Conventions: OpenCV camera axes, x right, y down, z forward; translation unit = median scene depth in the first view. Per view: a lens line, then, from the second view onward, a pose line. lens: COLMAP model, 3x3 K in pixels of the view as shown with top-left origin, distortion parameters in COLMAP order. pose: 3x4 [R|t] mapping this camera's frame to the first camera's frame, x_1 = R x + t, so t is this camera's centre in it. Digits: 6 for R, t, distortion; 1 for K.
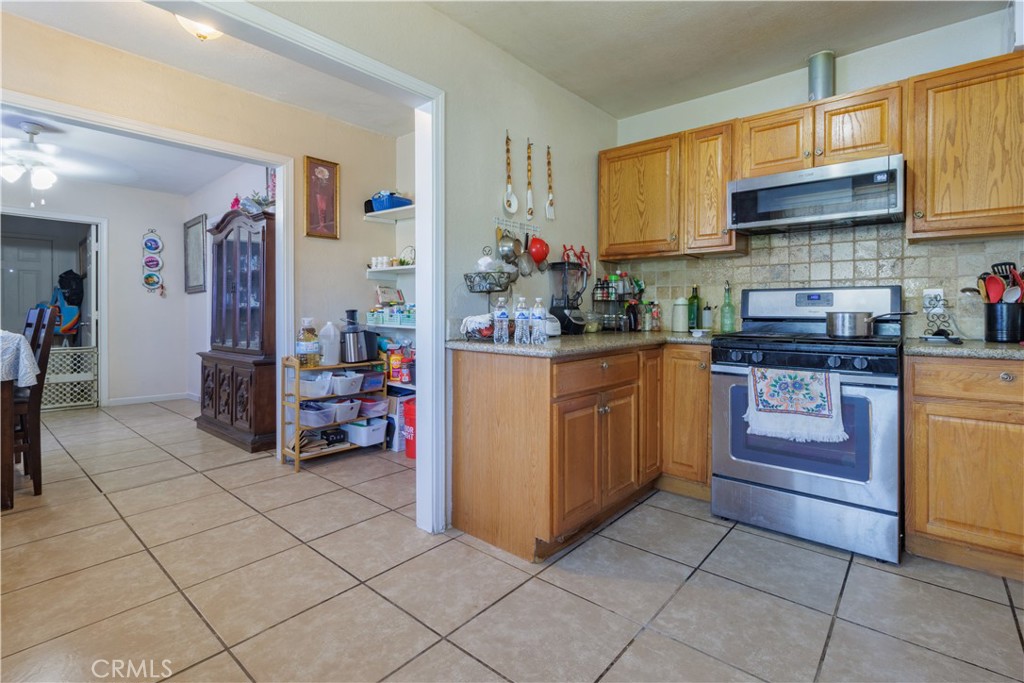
lens RADIAL K [[480.7, 0, 503.7], [0, 480.7, 310.1], [0, 0, 1]] dist [0.005962, -0.000292]
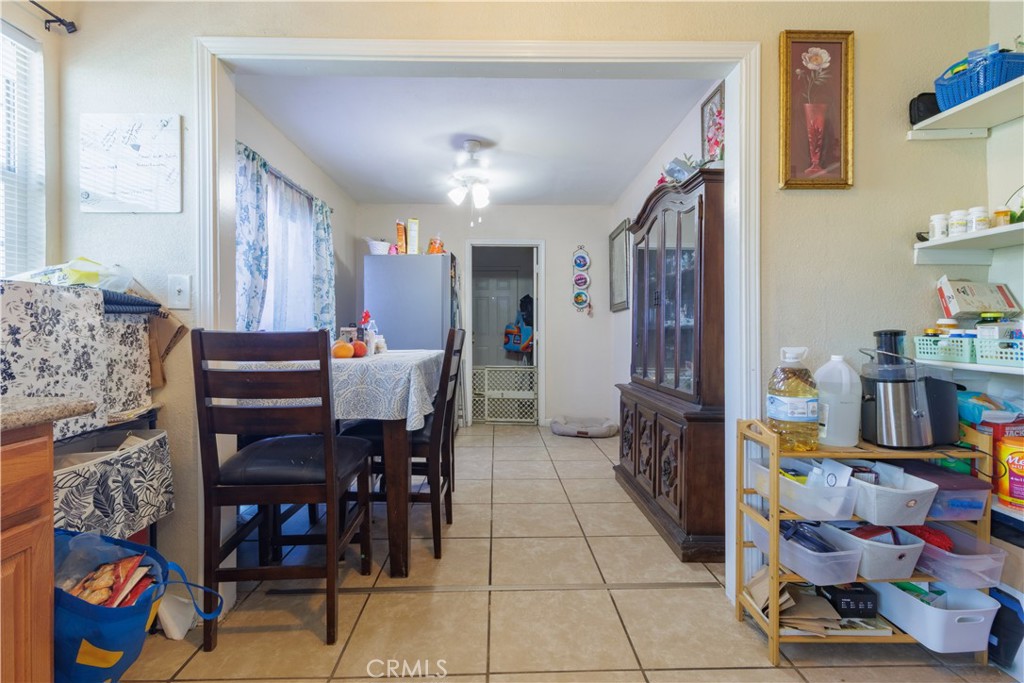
lens RADIAL K [[480.7, 0, 508.0], [0, 480.7, 334.2], [0, 0, 1]] dist [0.005962, -0.000292]
pose [[0.683369, 0.005176, -0.730055, -0.215158], [0.001447, 0.999963, 0.008444, -0.001214], [0.730071, -0.006827, 0.683337, 0.394369]]
